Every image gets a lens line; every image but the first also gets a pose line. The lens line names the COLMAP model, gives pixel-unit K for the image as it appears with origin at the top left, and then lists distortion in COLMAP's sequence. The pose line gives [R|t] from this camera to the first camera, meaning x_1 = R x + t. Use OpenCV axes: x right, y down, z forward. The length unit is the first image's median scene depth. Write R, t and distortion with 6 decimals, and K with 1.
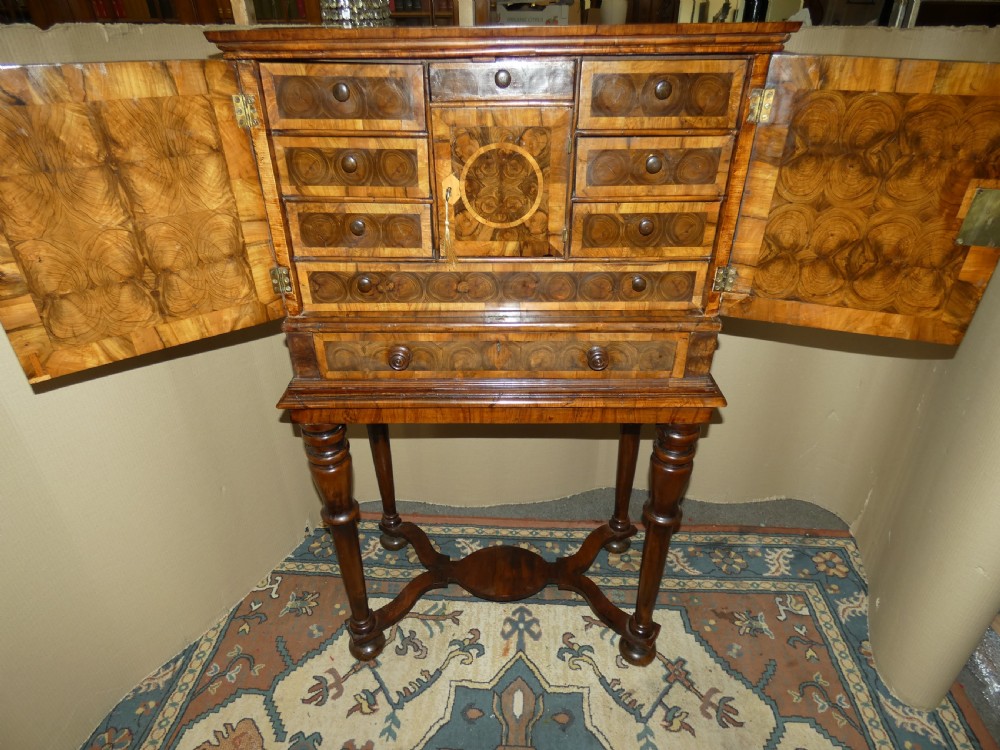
lens RADIAL K [[596.3, 0, 503.2], [0, 596.3, 376.4], [0, 0, 1]] dist [-0.007780, -0.001497]
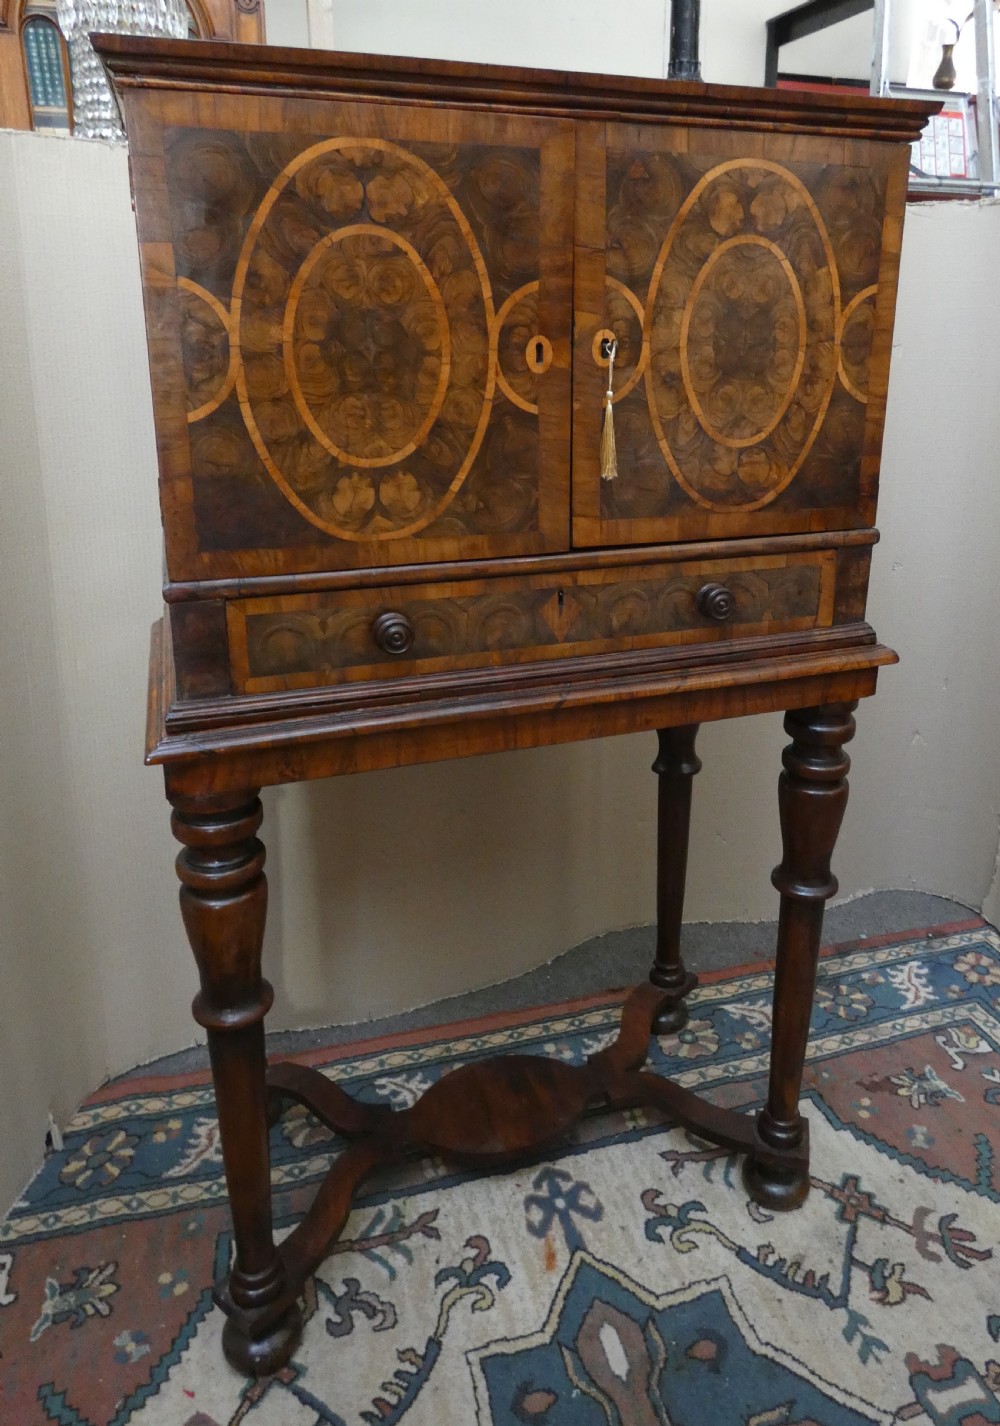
lens RADIAL K [[998.2, 0, 550.4], [0, 998.2, 586.9], [0, 0, 1]] dist [-0.006477, -0.007148]
pose [[0.936410, -0.077975, 0.342136, -0.253905], [0.165218, 0.958137, -0.233829, 0.120642], [-0.309580, 0.275486, 0.910092, 0.084053]]
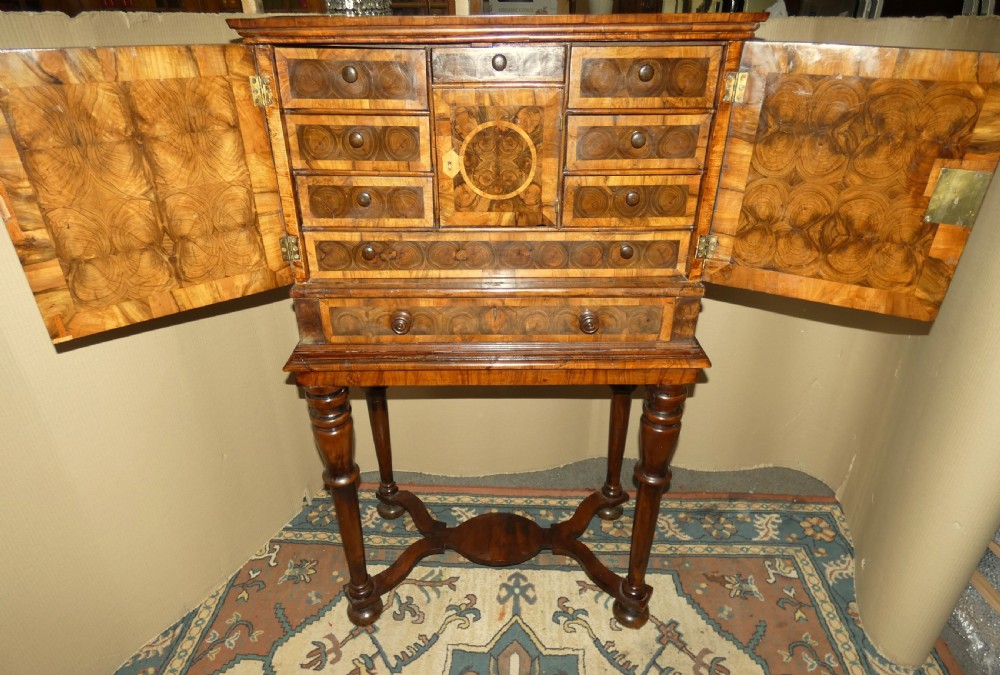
lens RADIAL K [[596.0, 0, 502.9], [0, 596.0, 331.1], [0, 0, 1]] dist [-0.009165, -0.000462]
pose [[0.999898, -0.003497, 0.013818, -0.006485], [0.004126, 0.998943, -0.045788, 0.024574], [-0.013643, 0.045840, 0.998856, -0.039112]]
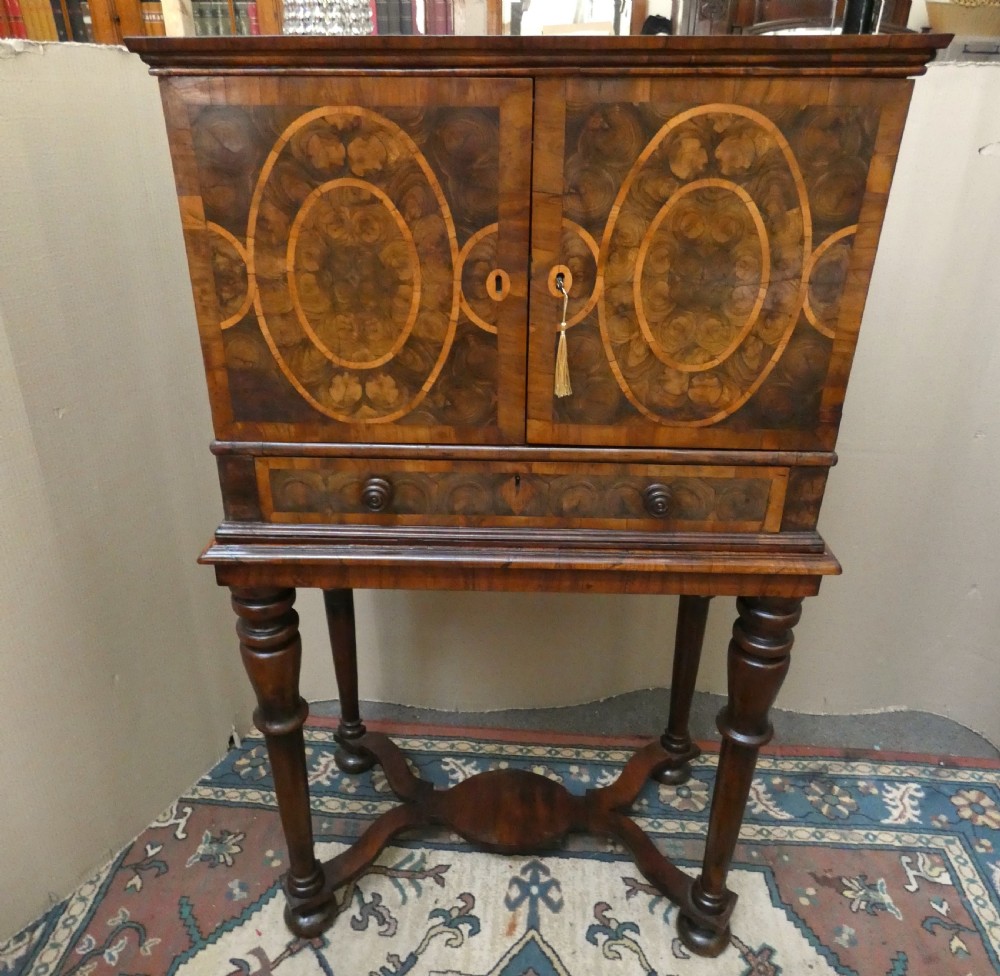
lens RADIAL K [[793.5, 0, 498.0], [0, 793.5, 464.1], [0, 0, 1]] dist [-0.012174, 0.002553]
pose [[0.999729, 0.021627, -0.008603, -0.016051], [-0.022294, 0.995955, -0.087039, 0.008552], [0.006685, 0.087207, 0.996168, 0.047448]]
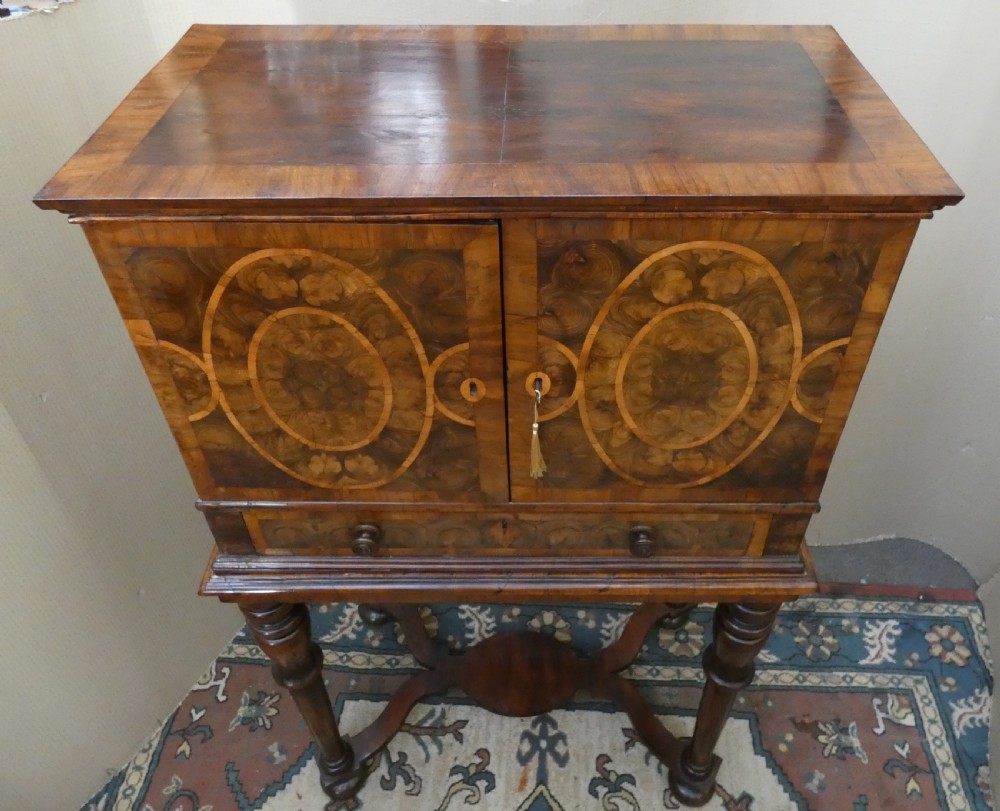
lens RADIAL K [[798.7, 0, 540.5], [0, 798.7, 310.1], [0, 0, 1]] dist [-0.013290, 0.004305]
pose [[0.999946, -0.001417, 0.010323, 0.018939], [-0.000180, 0.988211, 0.153099, -0.328174], [-0.010418, -0.153092, 0.988157, 0.072015]]
